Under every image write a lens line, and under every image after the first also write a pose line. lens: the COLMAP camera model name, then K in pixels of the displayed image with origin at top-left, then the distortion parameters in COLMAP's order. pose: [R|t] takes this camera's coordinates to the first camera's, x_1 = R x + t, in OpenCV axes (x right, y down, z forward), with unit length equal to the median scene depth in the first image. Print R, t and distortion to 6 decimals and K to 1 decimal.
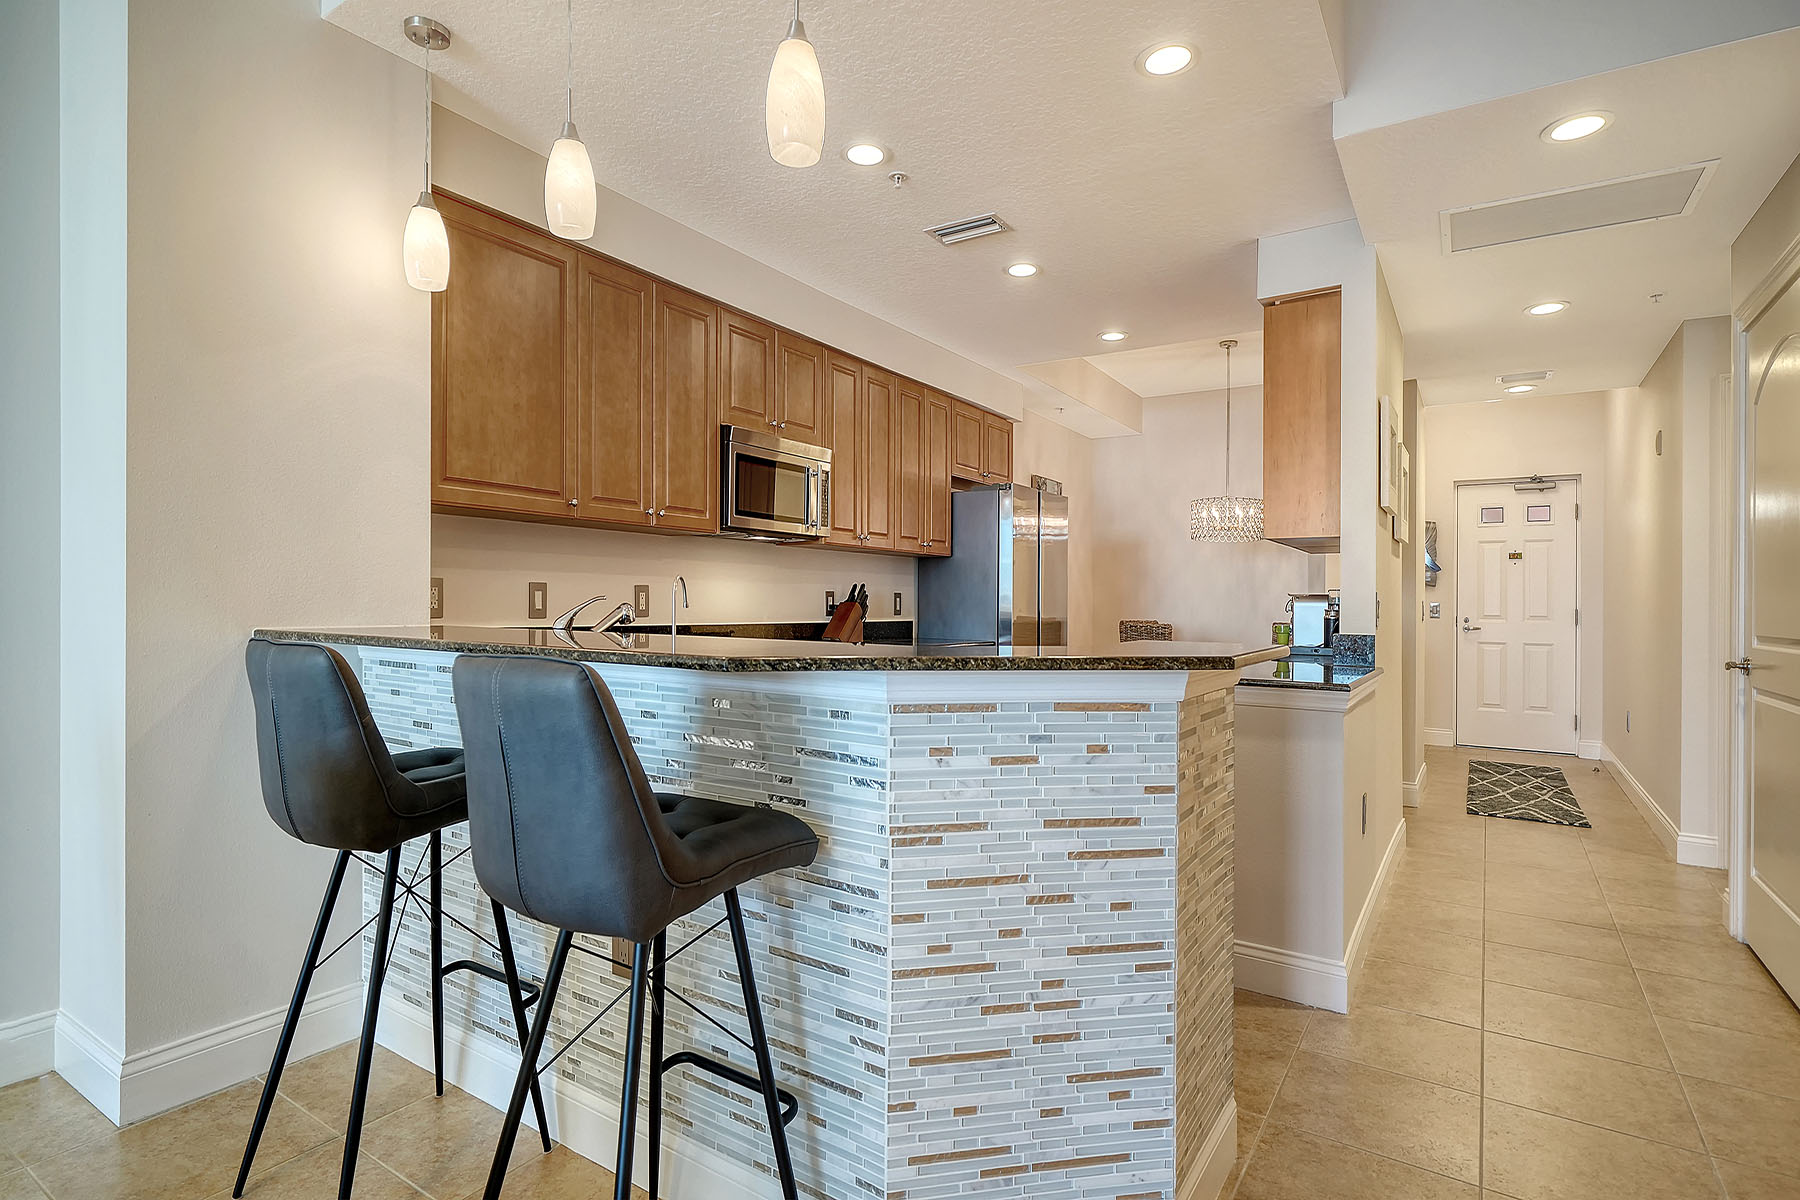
lens RADIAL K [[900.6, 0, 893.3], [0, 900.6, 603.5], [0, 0, 1]] dist [-0.001465, 0.000988]
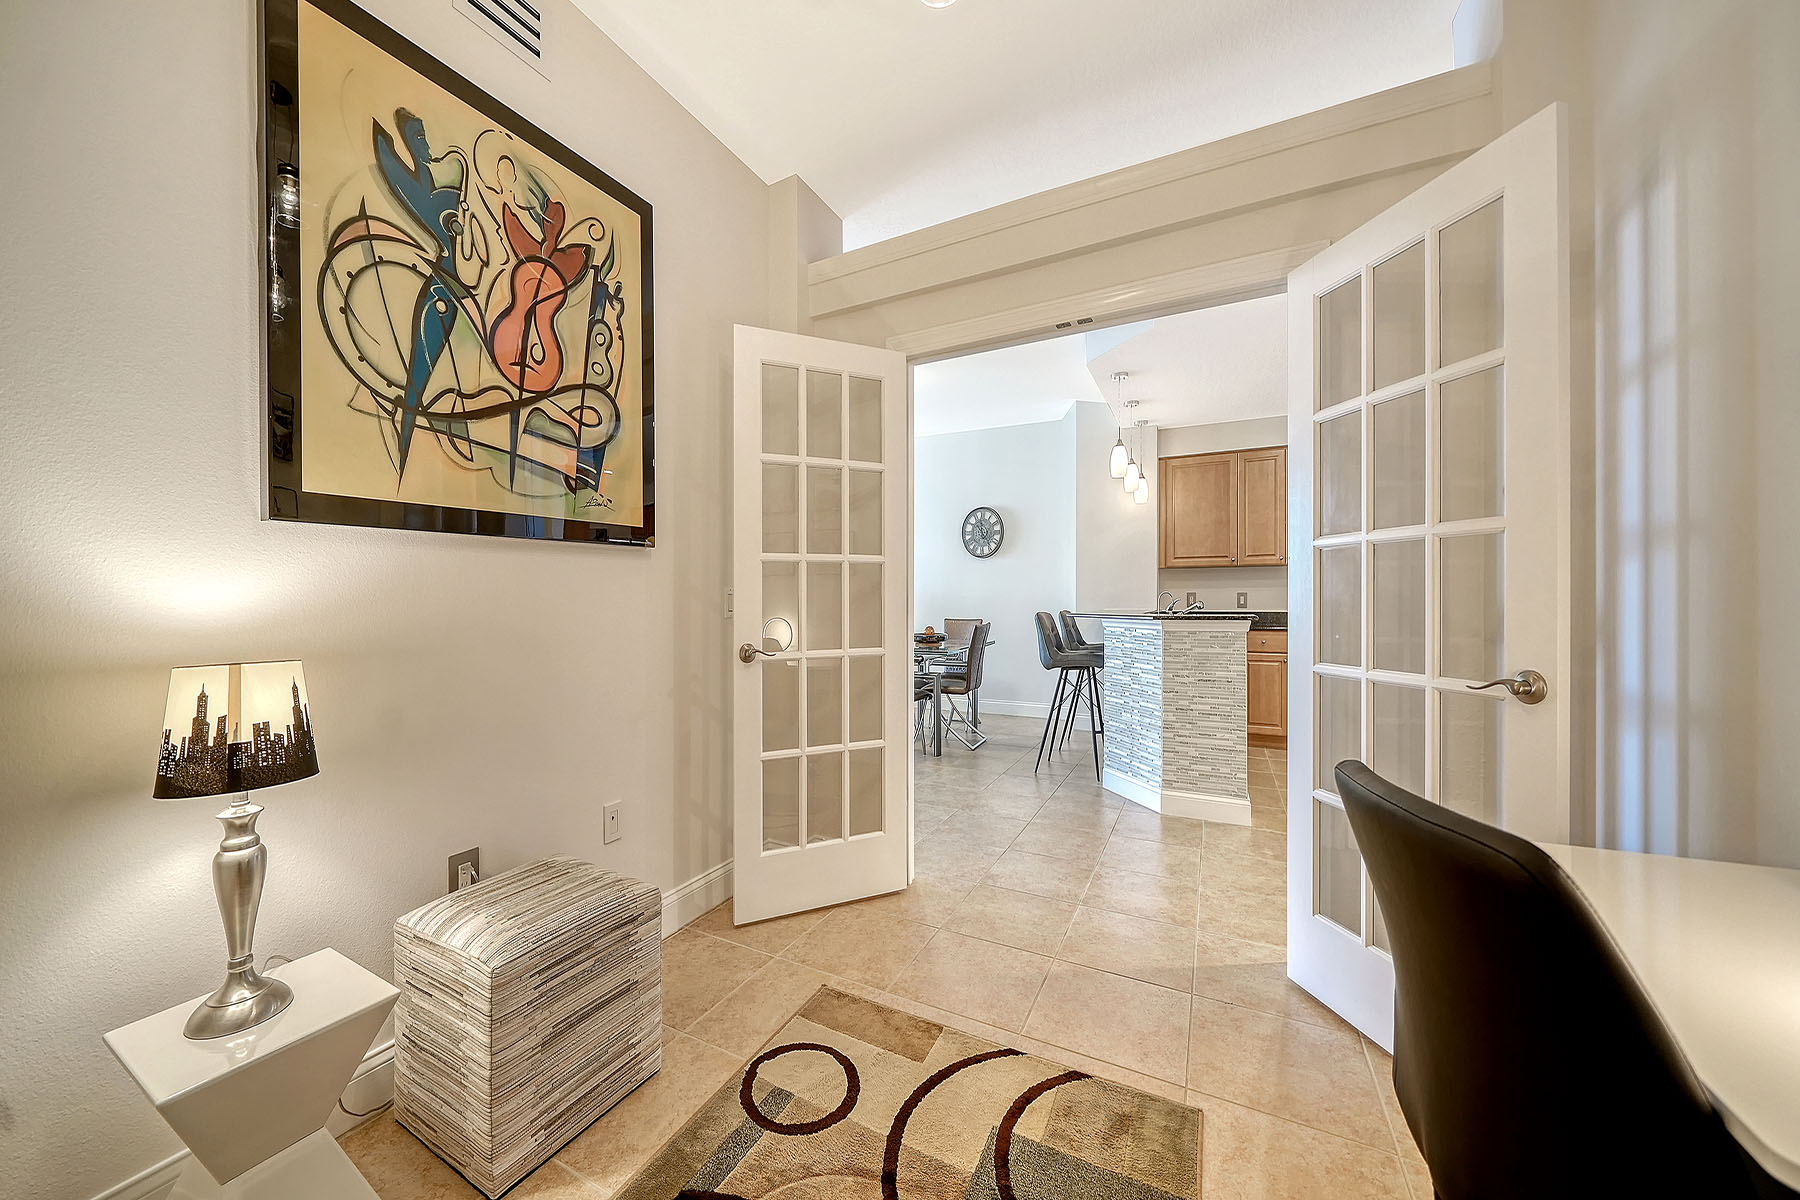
lens RADIAL K [[640.2, 0, 898.6], [0, 640.2, 606.3], [0, 0, 1]] dist [-0.000933, -0.000221]
pose [[0.110074, -0.003589, -0.993917, 0.931517], [0.009102, 0.999955, -0.002603, 0.007121], [0.993882, -0.008760, 0.110101, -0.059154]]
